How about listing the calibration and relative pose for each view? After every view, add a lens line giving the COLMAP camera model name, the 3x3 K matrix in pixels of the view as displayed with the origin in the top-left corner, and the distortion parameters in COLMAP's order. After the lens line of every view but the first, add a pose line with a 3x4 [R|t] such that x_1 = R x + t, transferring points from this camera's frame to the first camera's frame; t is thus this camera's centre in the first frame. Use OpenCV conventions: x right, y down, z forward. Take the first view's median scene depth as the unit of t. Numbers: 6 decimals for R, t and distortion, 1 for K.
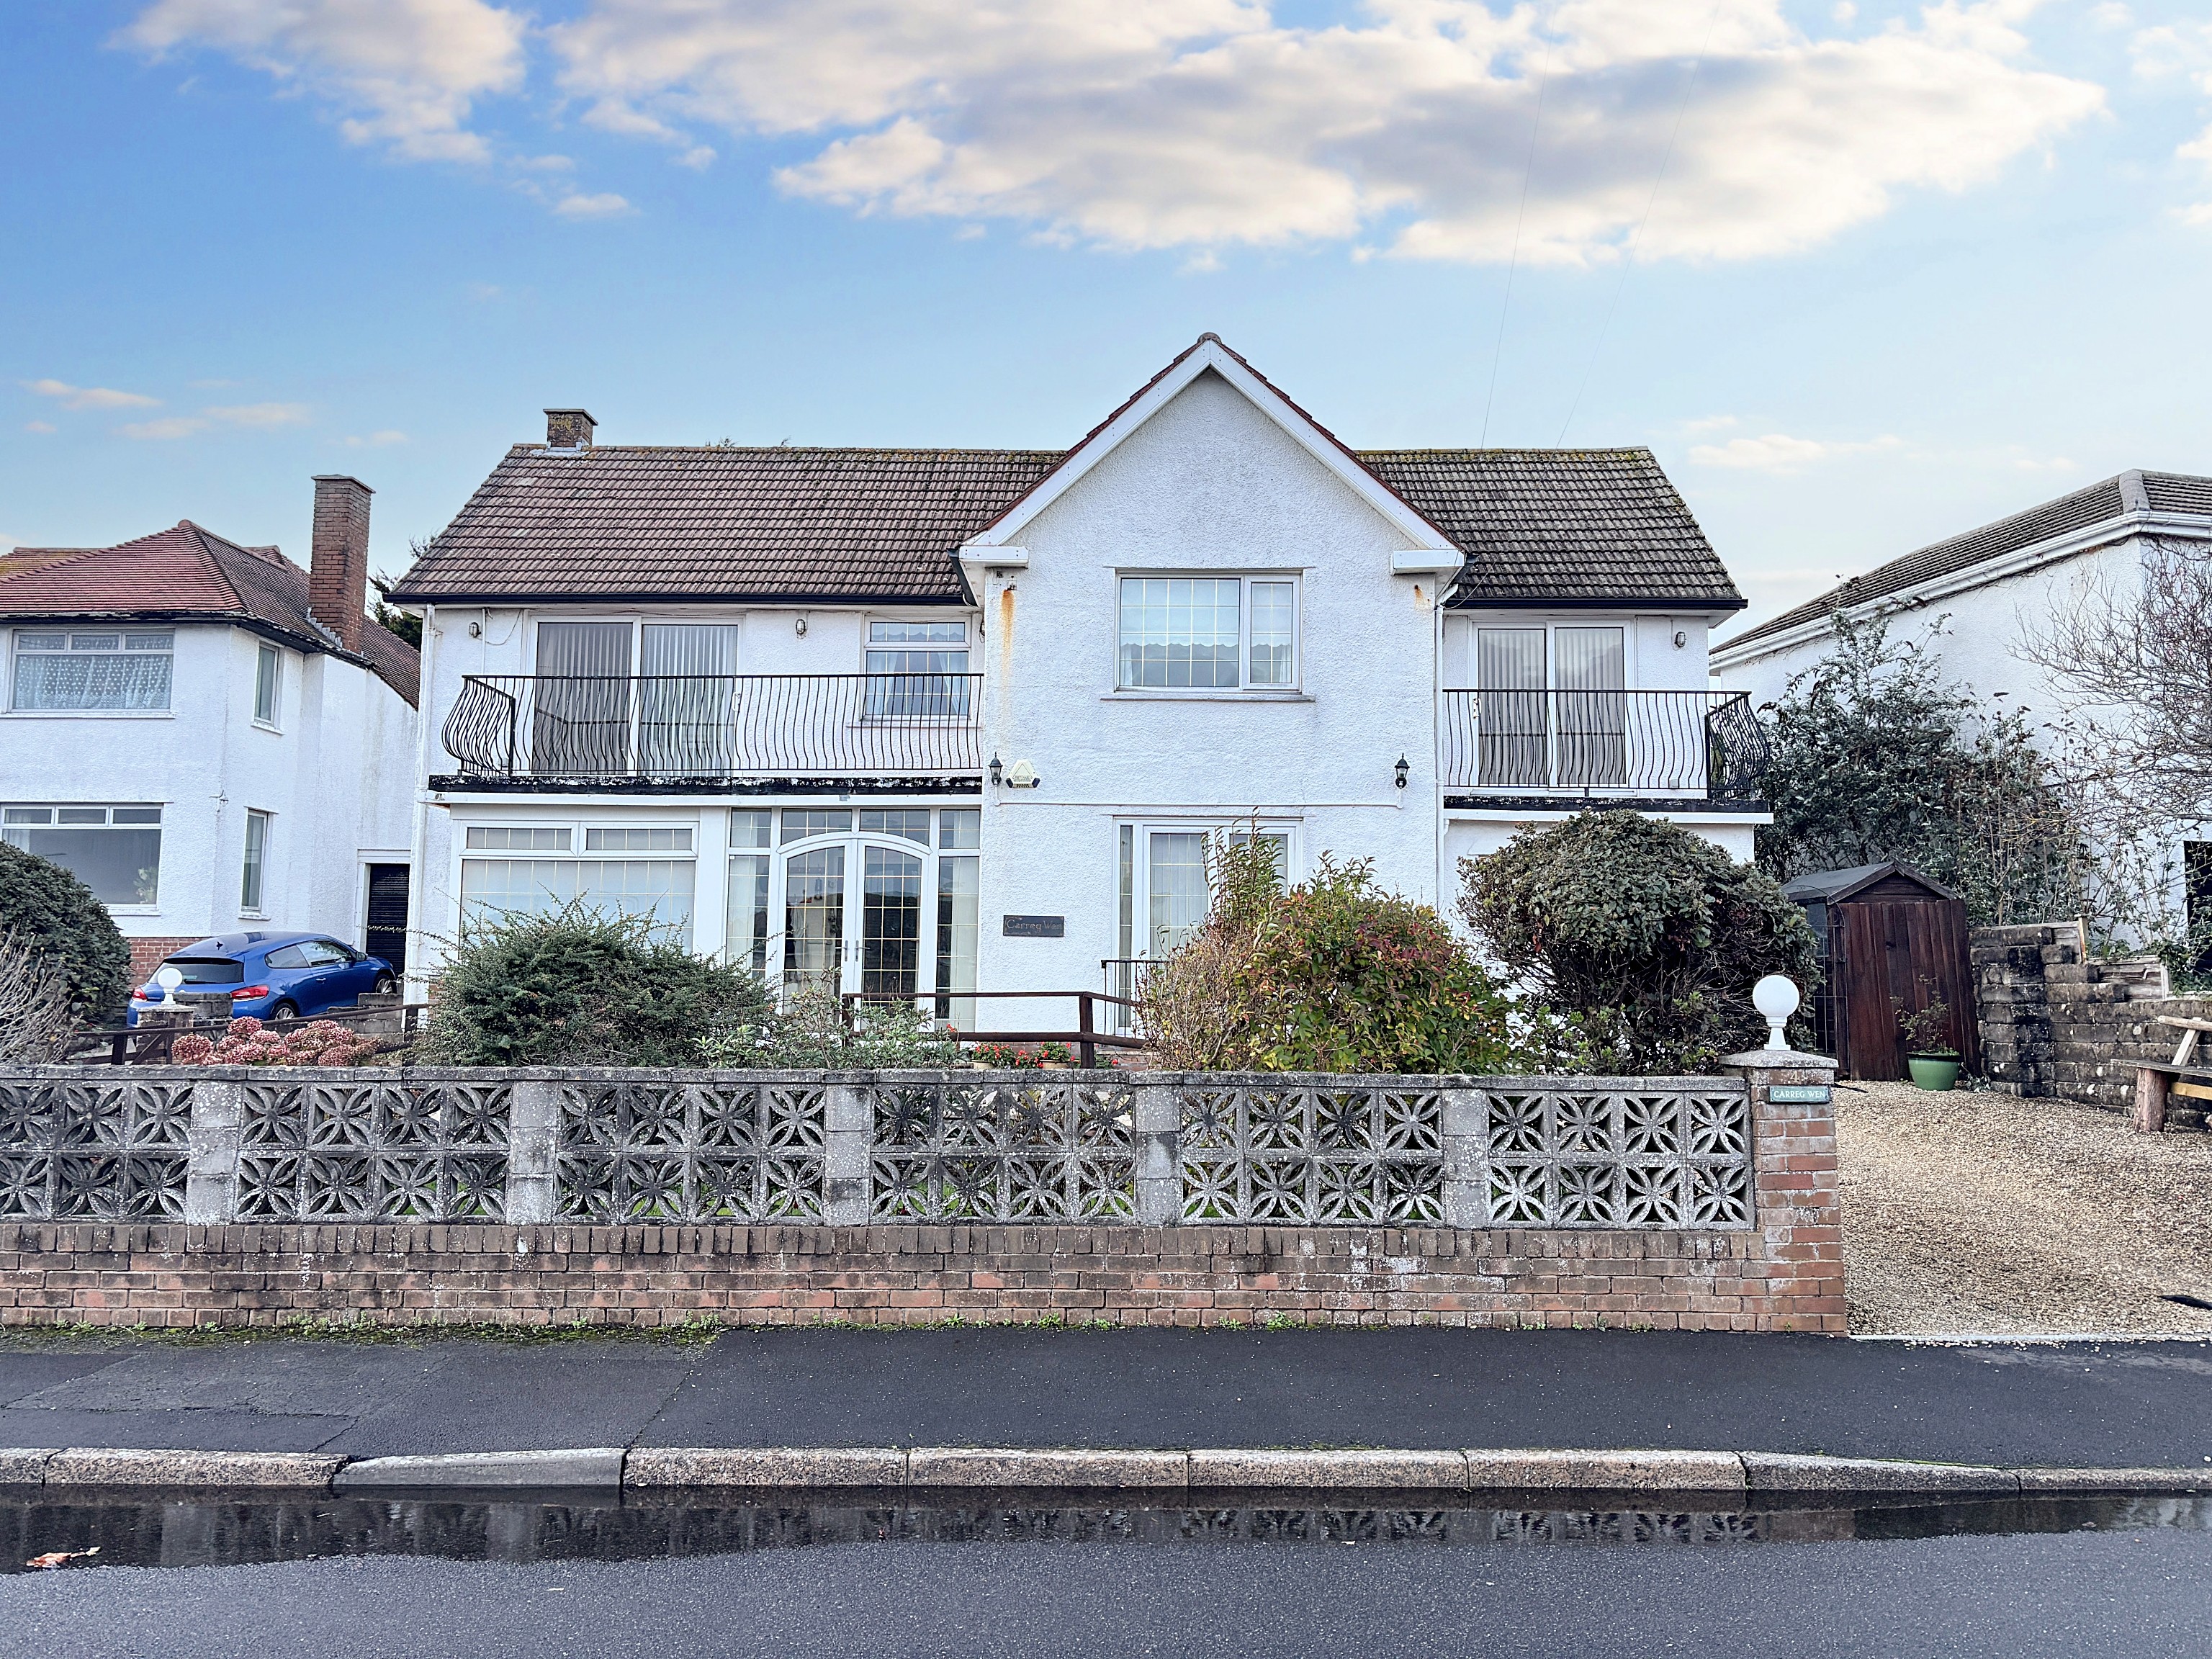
lens RADIAL K [[1668.4, 0, 1105.4], [0, 1668.4, 829.2], [0, 0, 1]] dist [0.048465, -0.008916]
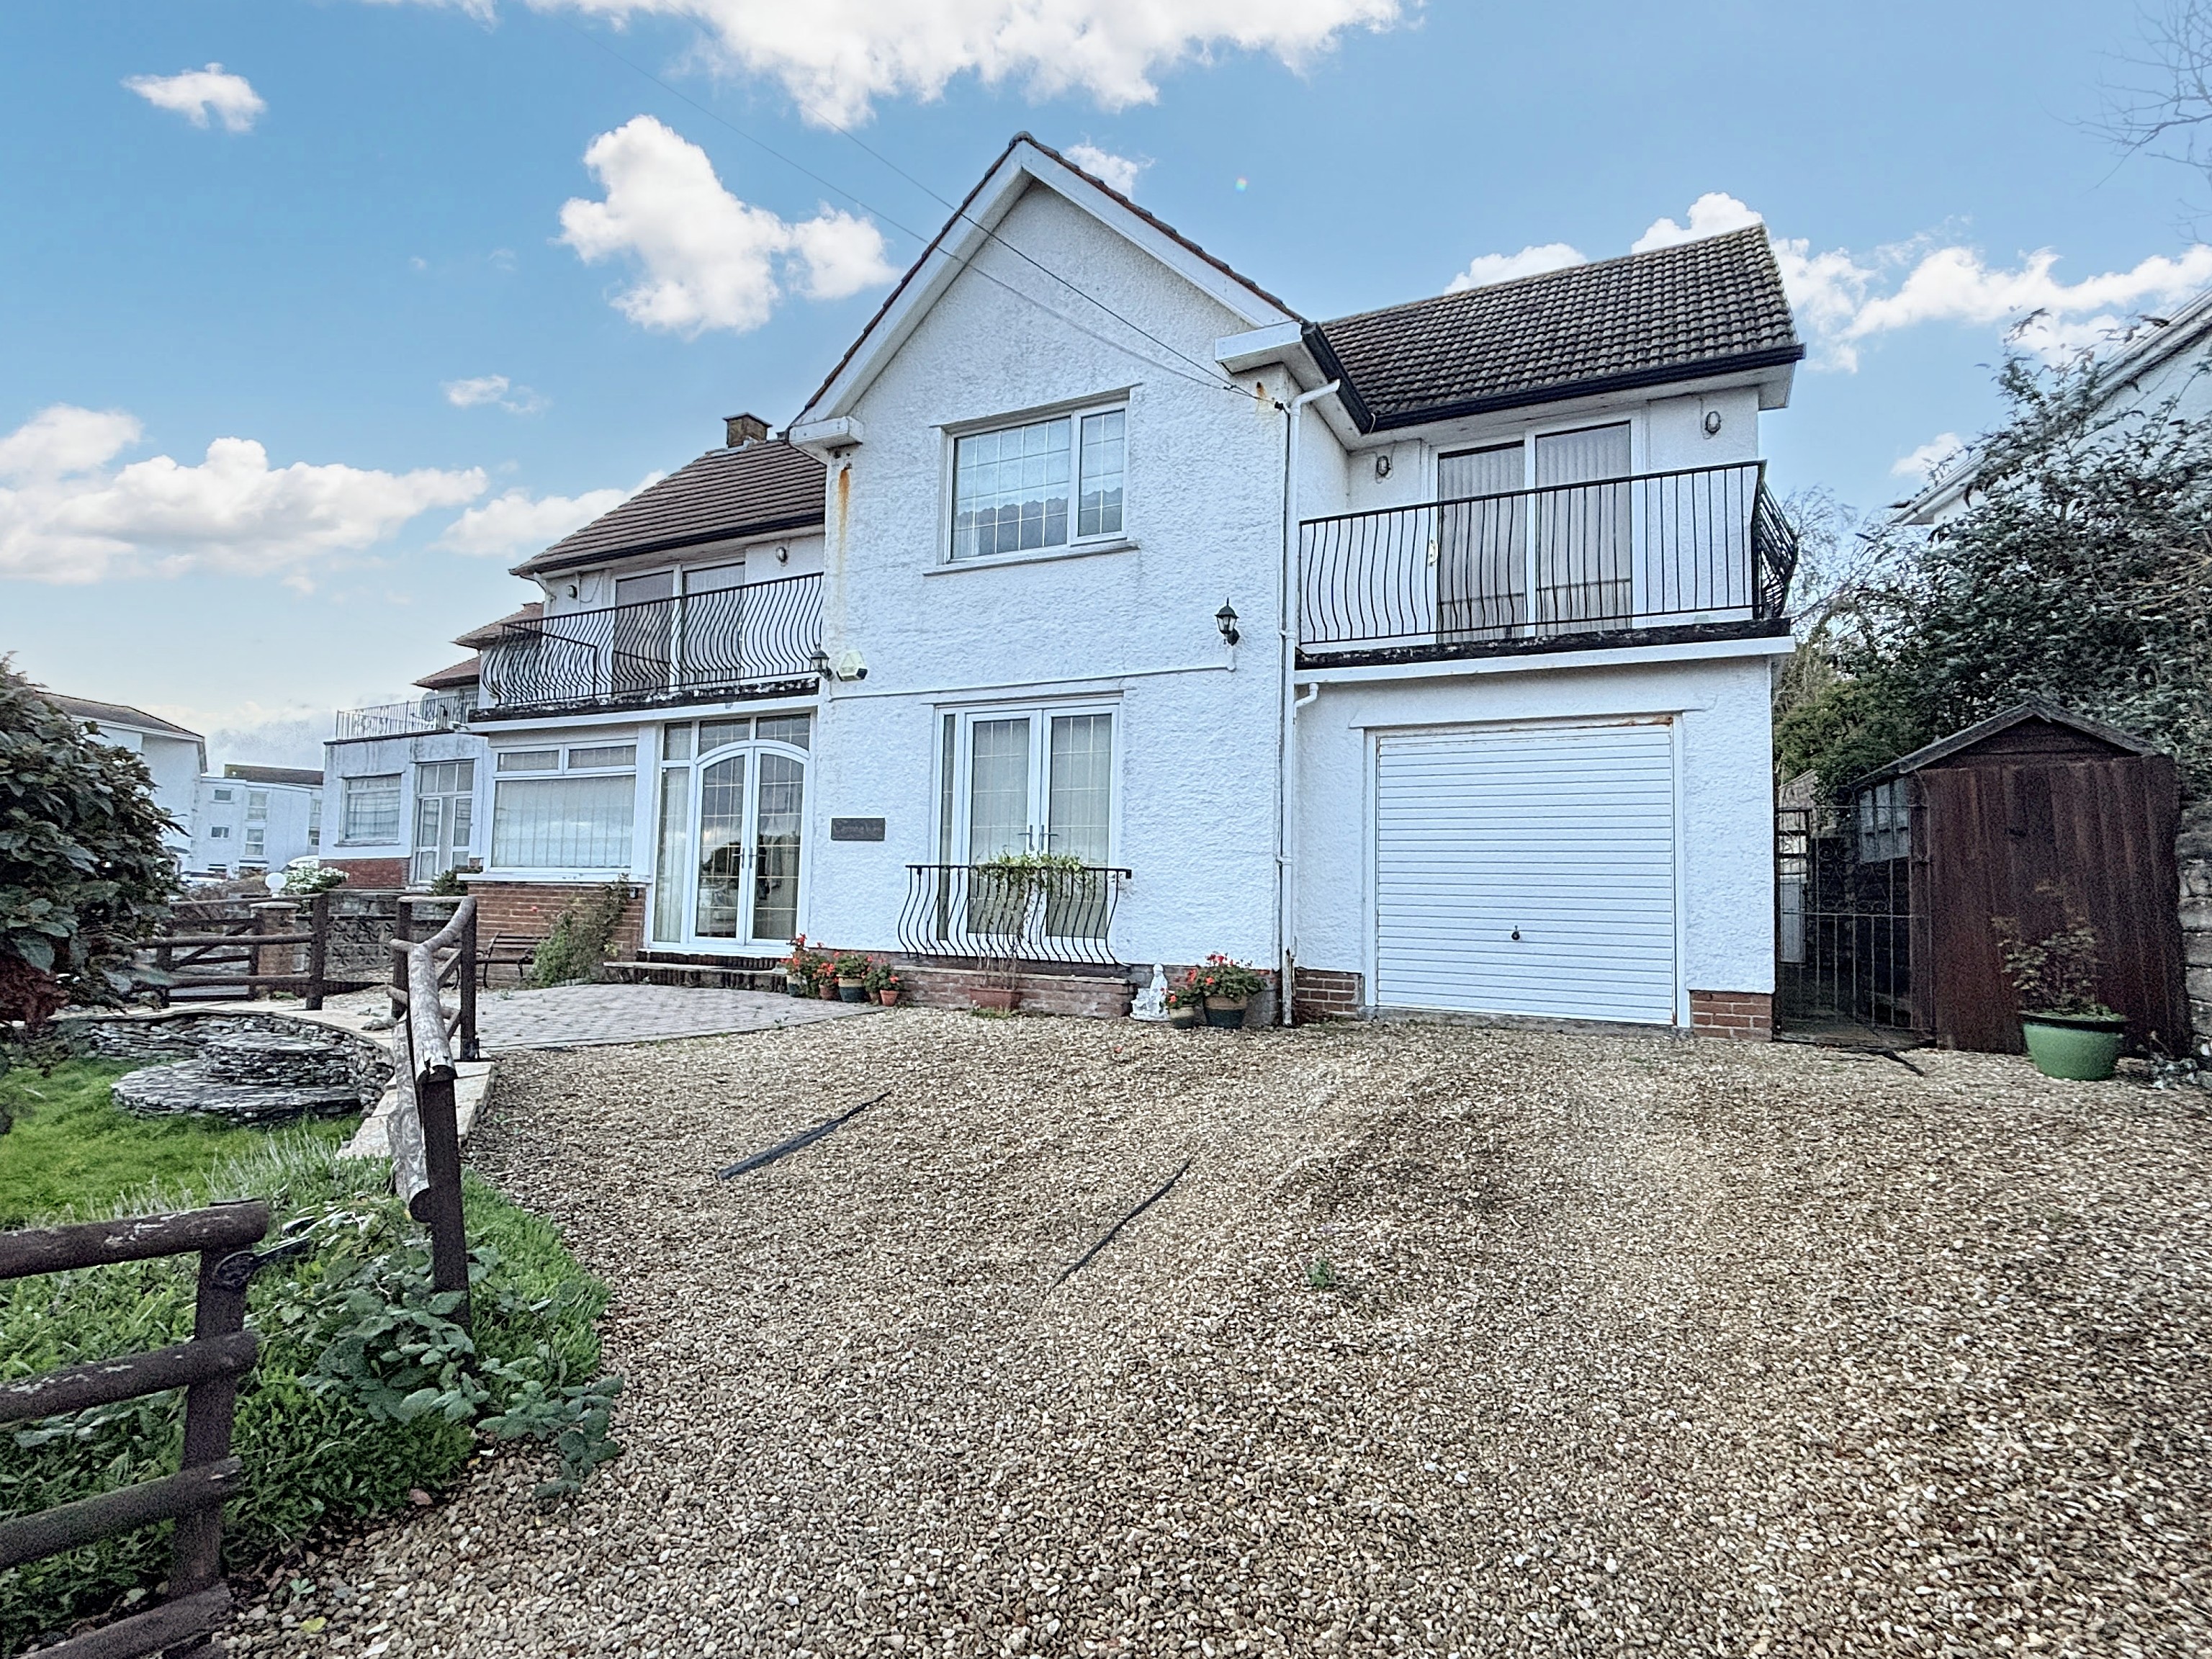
lens RADIAL K [[1121.4, 0, 1109.4], [0, 1121.4, 836.4], [0, 0, 1]] dist [-0.001878, -0.003589]
pose [[0.906290, -0.015239, -0.422381, 0.332899], [0.034147, 0.998723, 0.037236, 0.042166], [0.421274, -0.048170, 0.905653, 0.480541]]
